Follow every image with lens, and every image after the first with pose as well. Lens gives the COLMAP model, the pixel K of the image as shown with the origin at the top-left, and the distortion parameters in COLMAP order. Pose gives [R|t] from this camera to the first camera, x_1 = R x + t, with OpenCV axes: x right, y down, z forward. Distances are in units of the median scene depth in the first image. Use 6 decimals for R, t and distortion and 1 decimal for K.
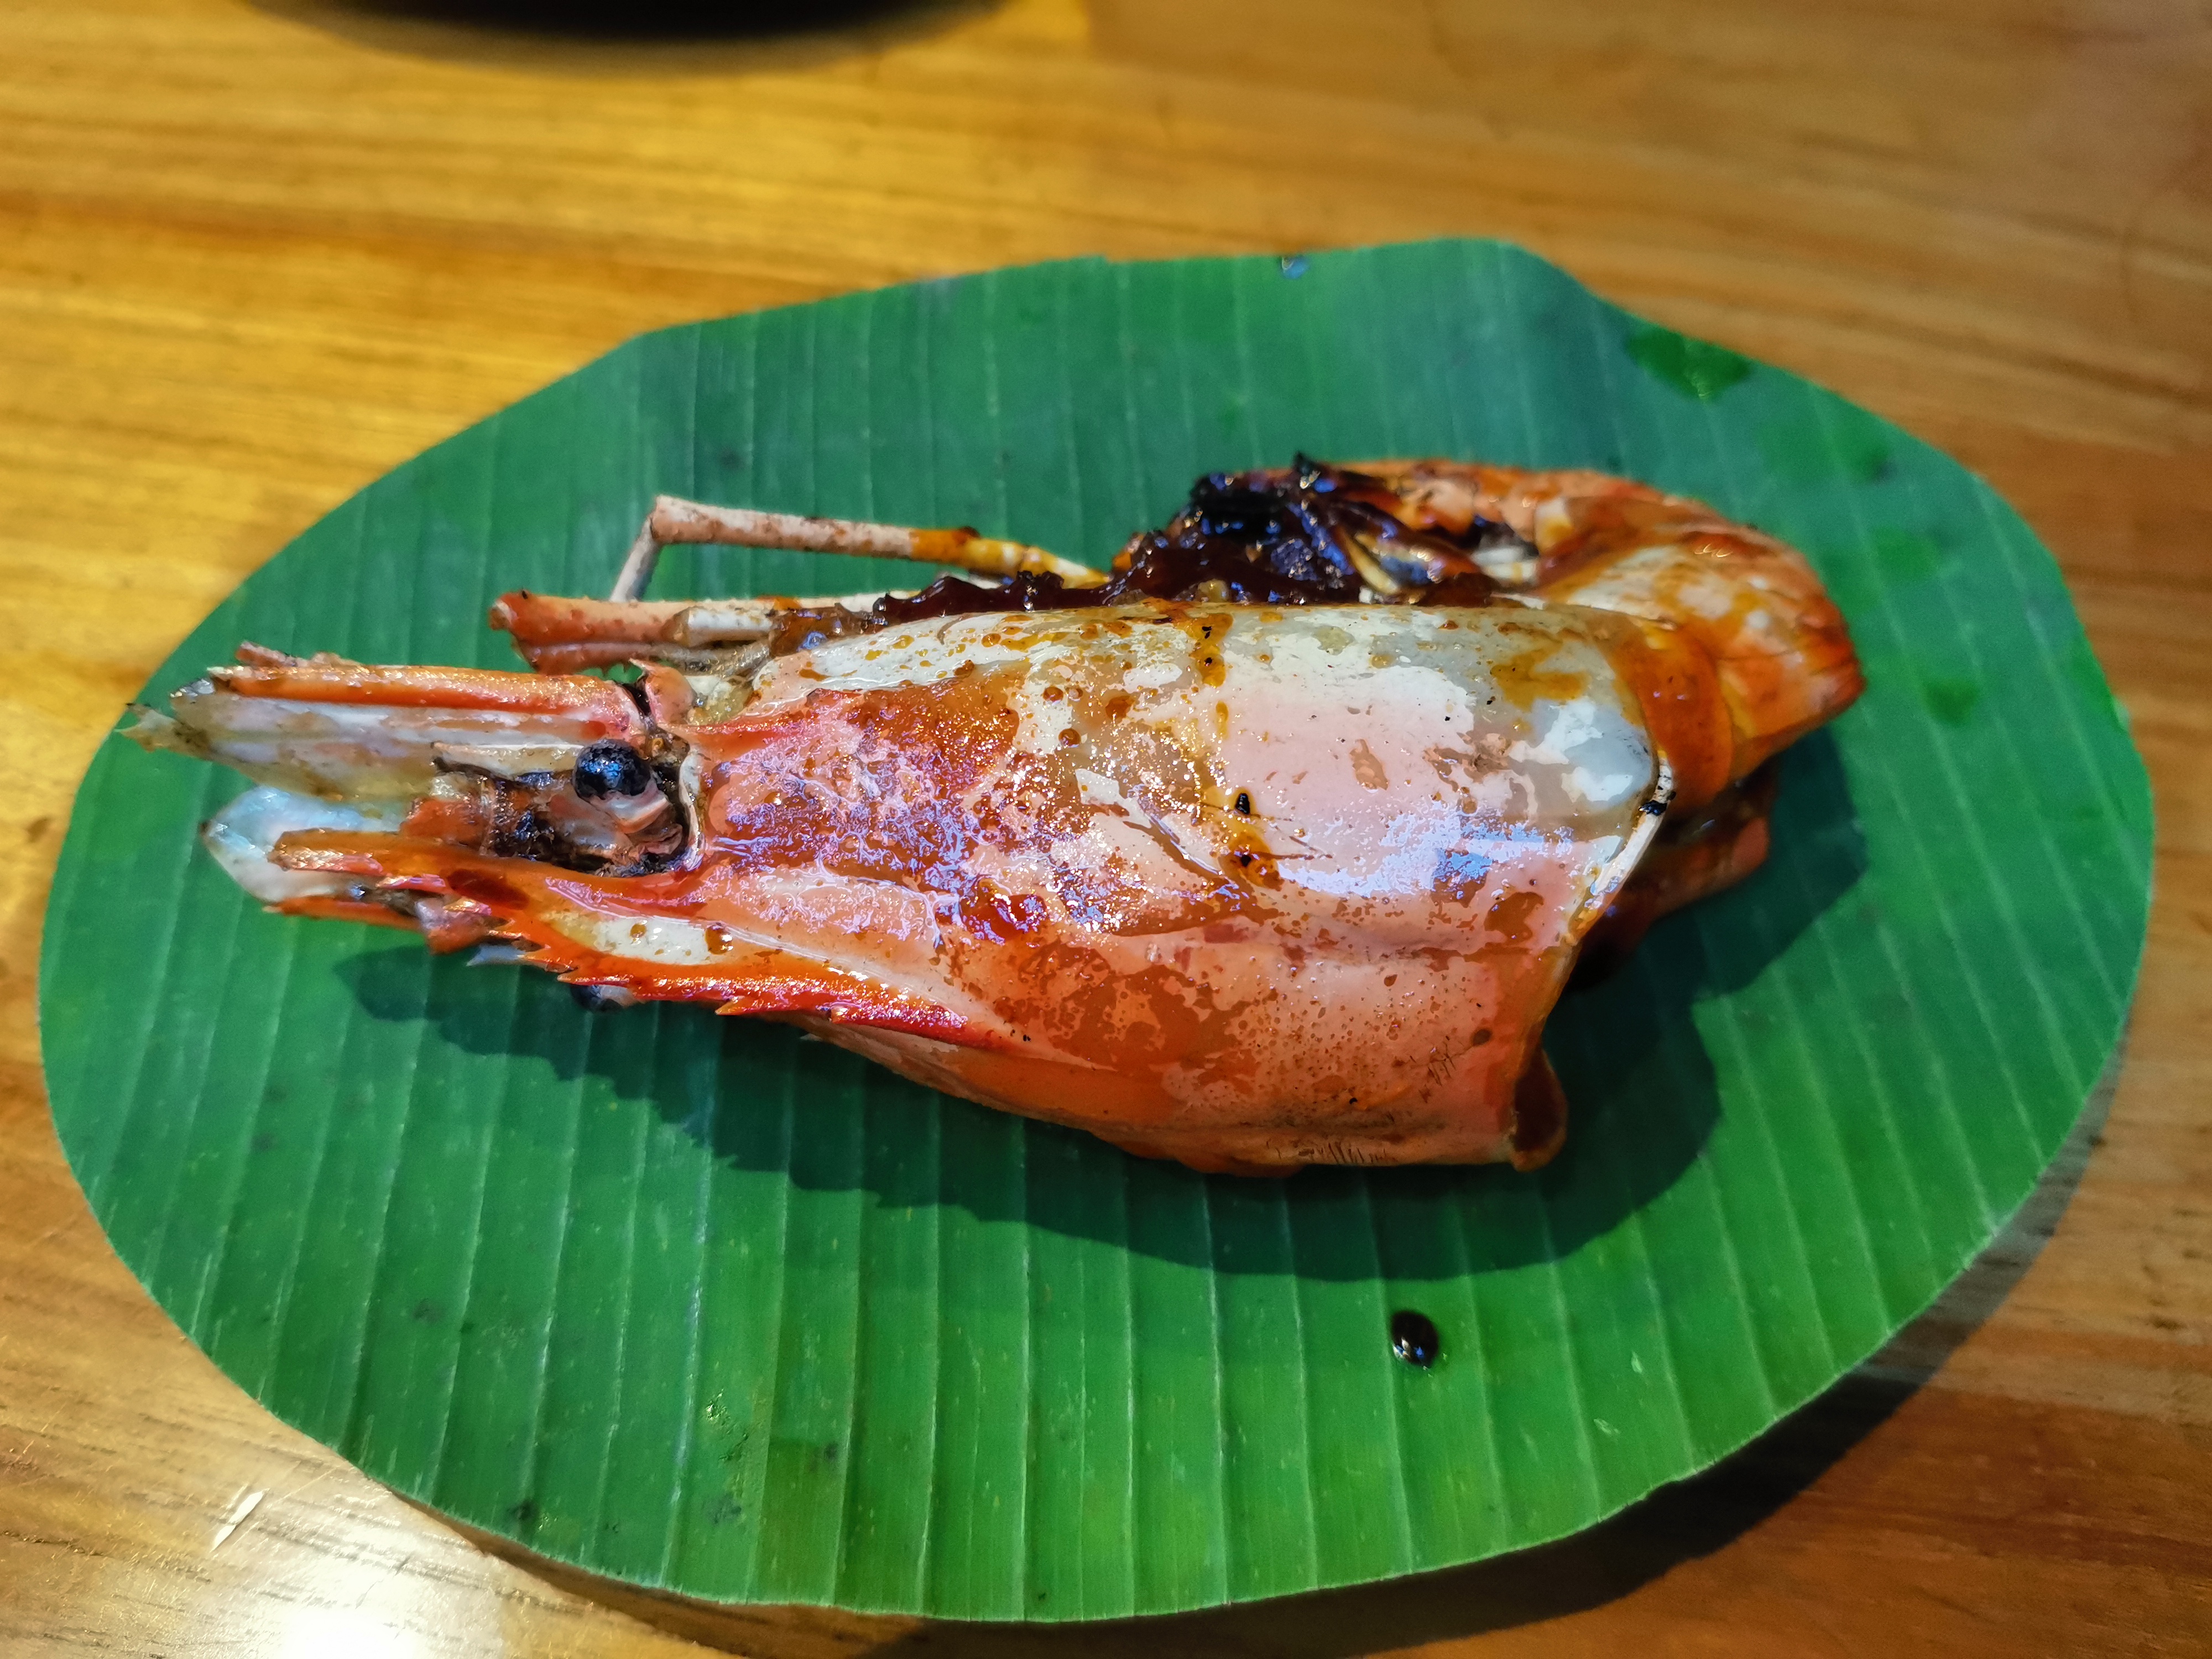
lens RADIAL K [[1683.2, 0, 1083.2], [0, 1683.2, 837.0], [0, 0, 1]] dist [0.002691, -0.092904]
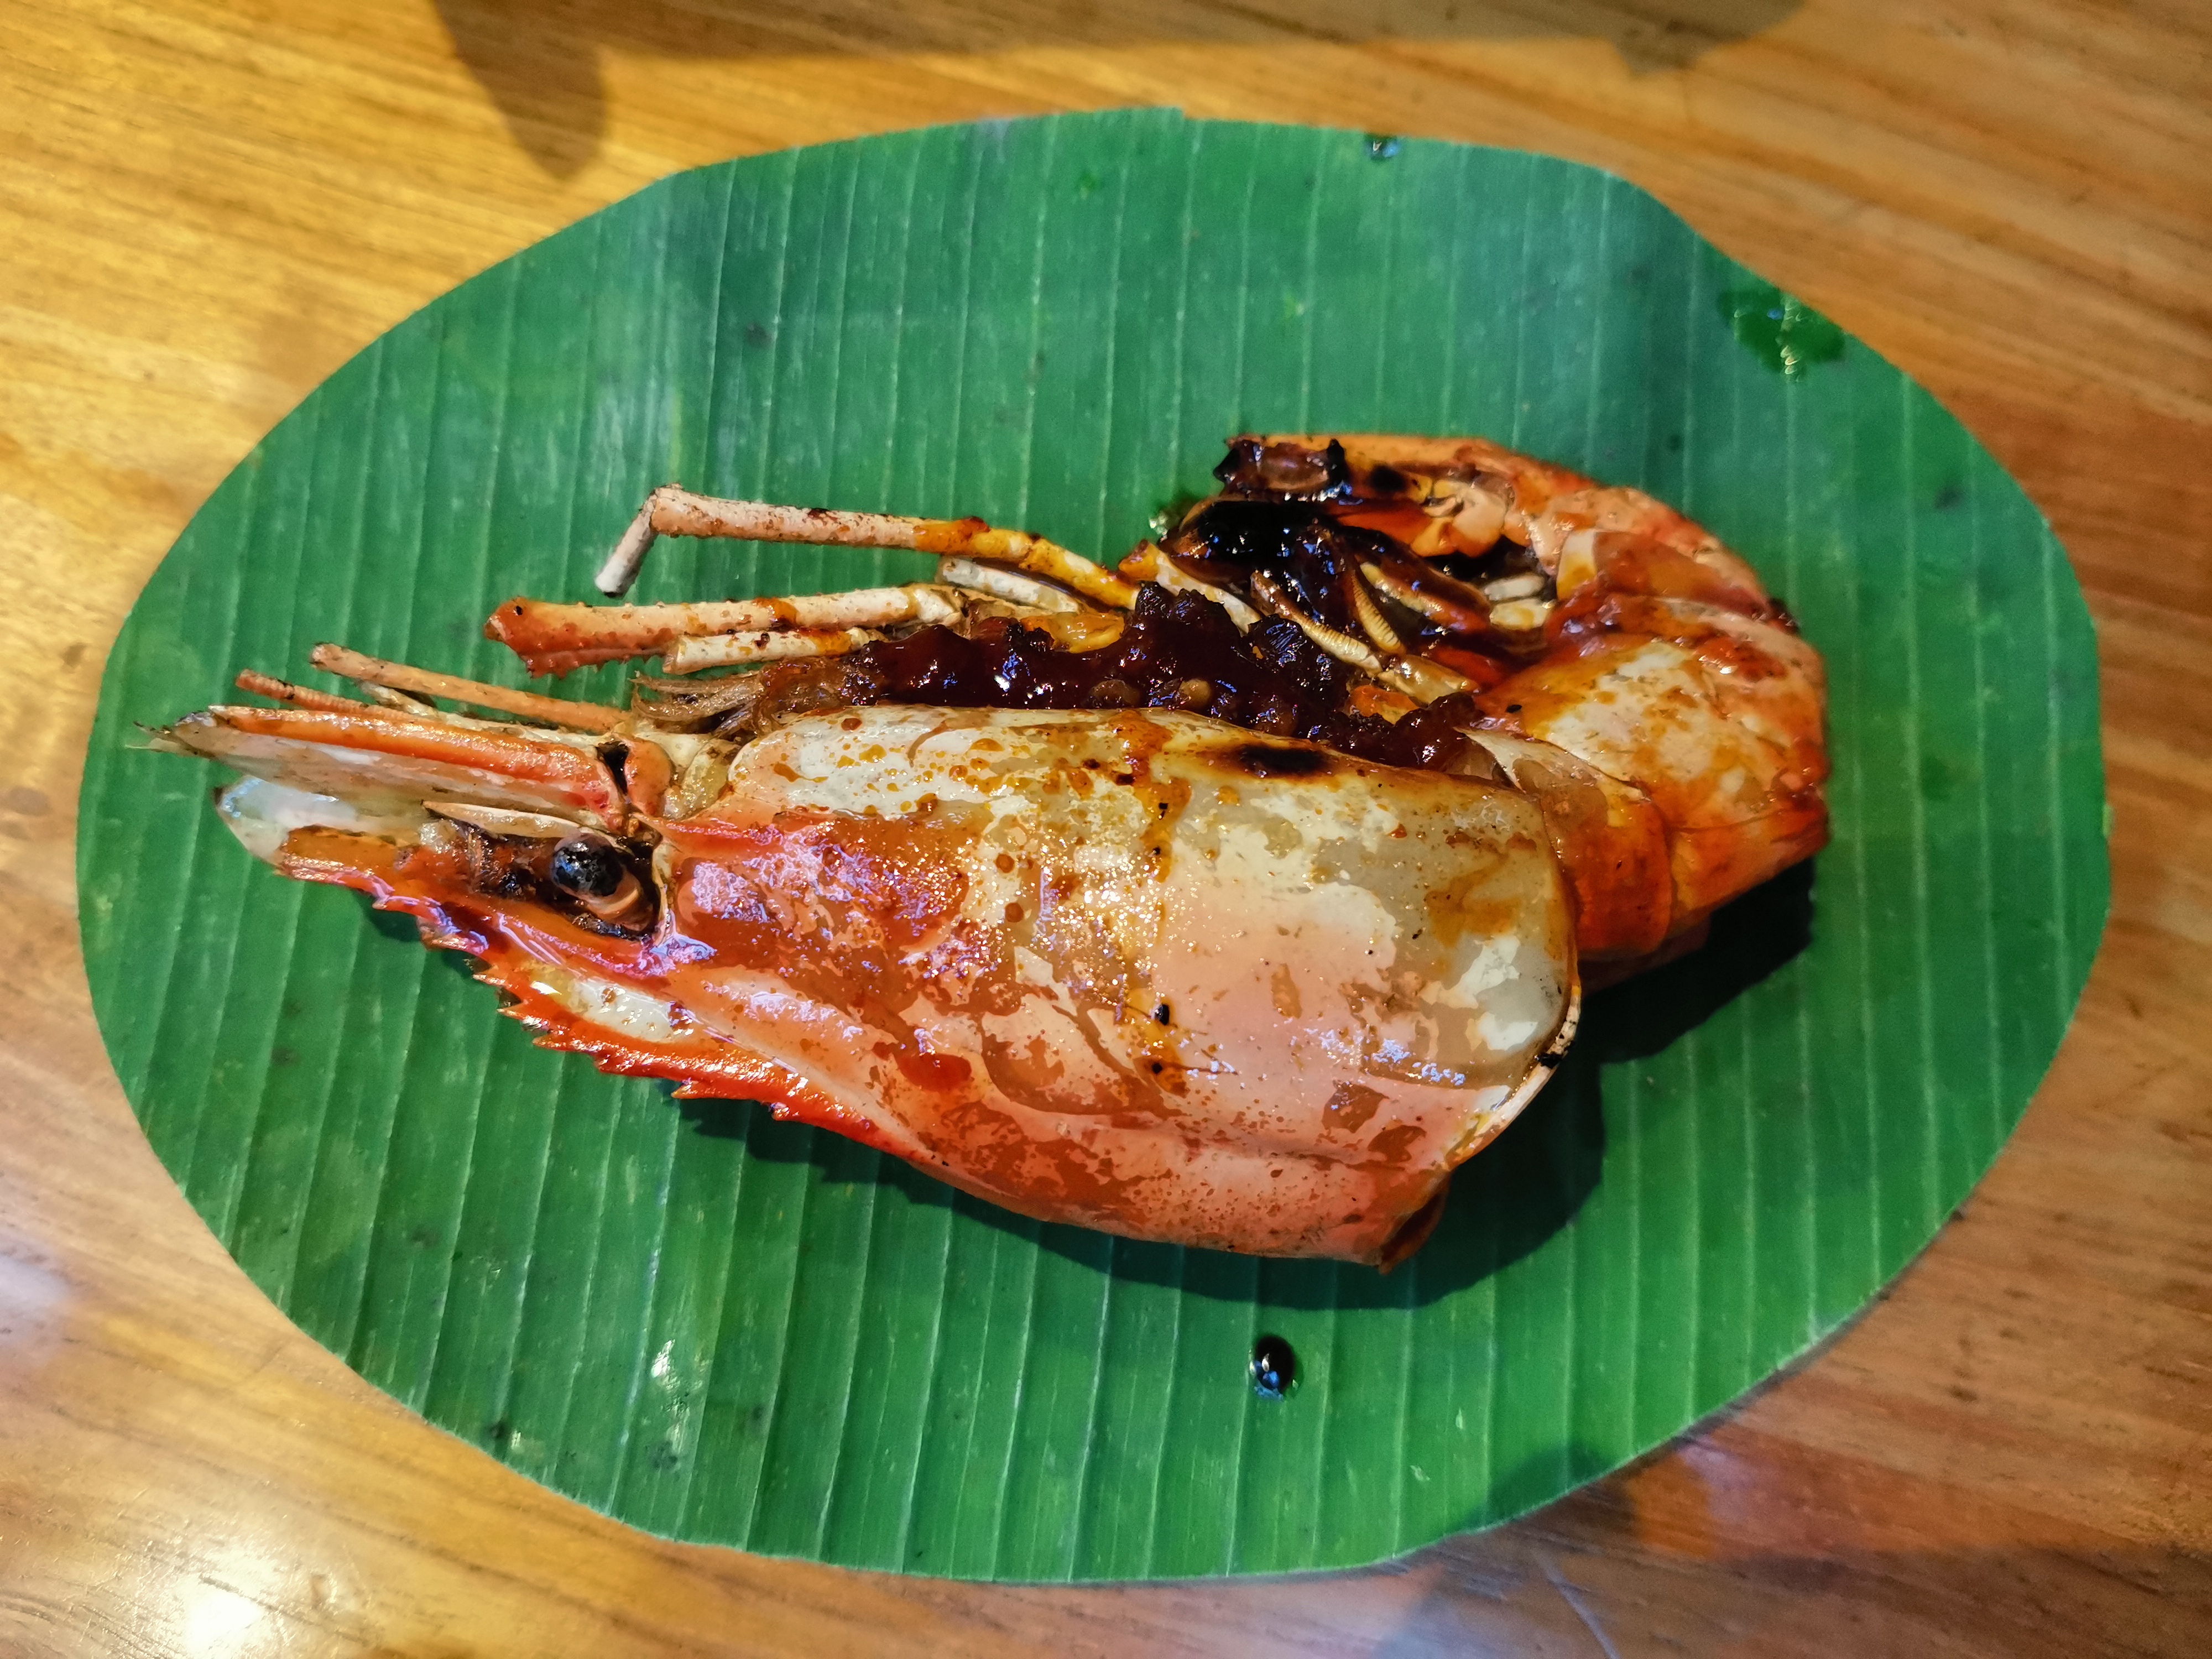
lens RADIAL K [[1666.5, 0, 1085.0], [0, 1666.5, 817.0], [0, 0, 1]] dist [0.025351, -0.131147]
pose [[0.991423, 0.129505, -0.017597, 0.042782], [-0.117805, 0.943806, 0.308792, -0.404704], [0.056599, -0.304070, 0.950967, 0.026238]]
